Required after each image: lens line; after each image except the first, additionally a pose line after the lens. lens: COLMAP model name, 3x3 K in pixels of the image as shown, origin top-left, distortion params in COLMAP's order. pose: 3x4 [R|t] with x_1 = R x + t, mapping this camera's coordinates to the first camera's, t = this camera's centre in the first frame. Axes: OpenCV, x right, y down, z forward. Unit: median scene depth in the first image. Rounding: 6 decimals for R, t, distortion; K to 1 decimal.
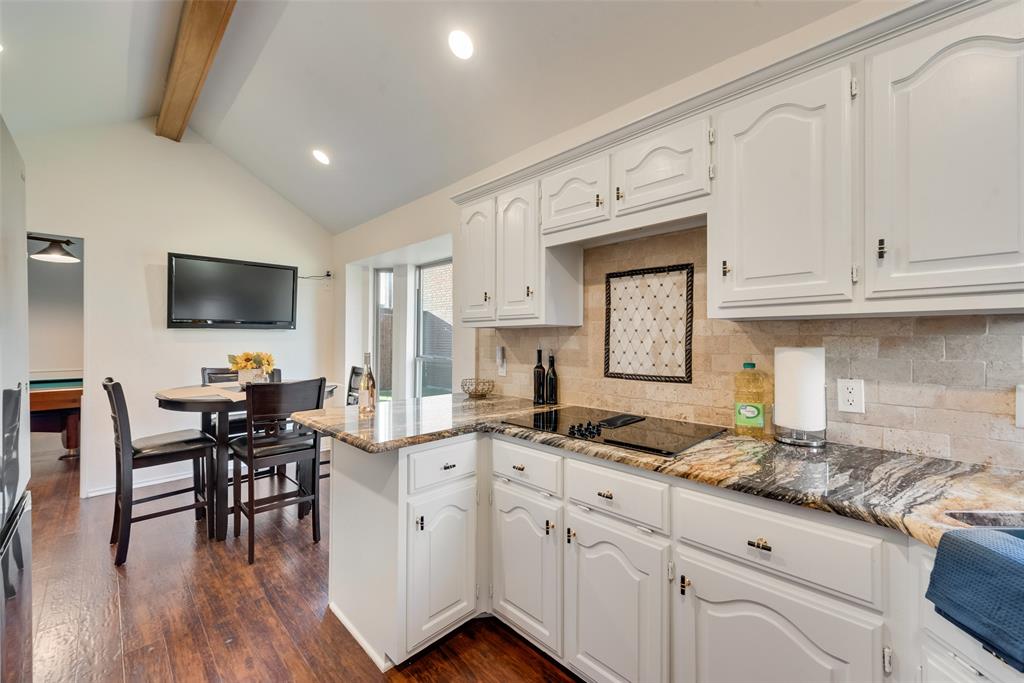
lens RADIAL K [[404.7, 0, 516.0], [0, 404.7, 338.5], [0, 0, 1]] dist [0.001184, -0.000021]
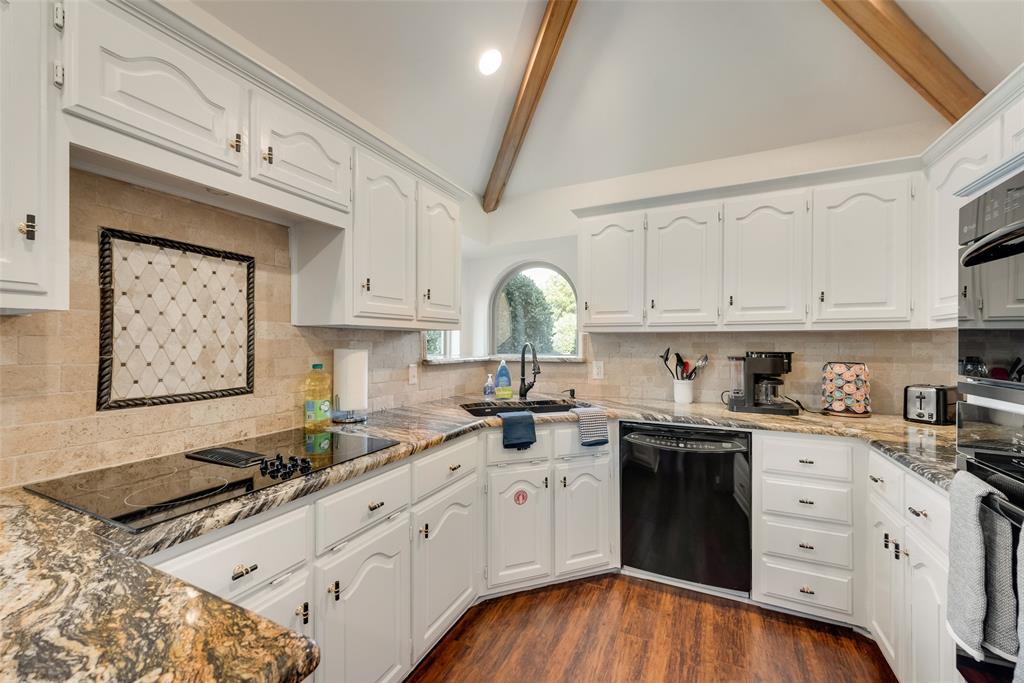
lens RADIAL K [[404.7, 0, 516.0], [0, 404.7, 338.5], [0, 0, 1]] dist [0.001184, -0.000021]
pose [[-0.339837, 0.011868, 0.940410, -0.609158], [0.001021, 0.999924, -0.012250, 0.003550], [-0.940484, -0.003202, -0.339823, 0.783312]]
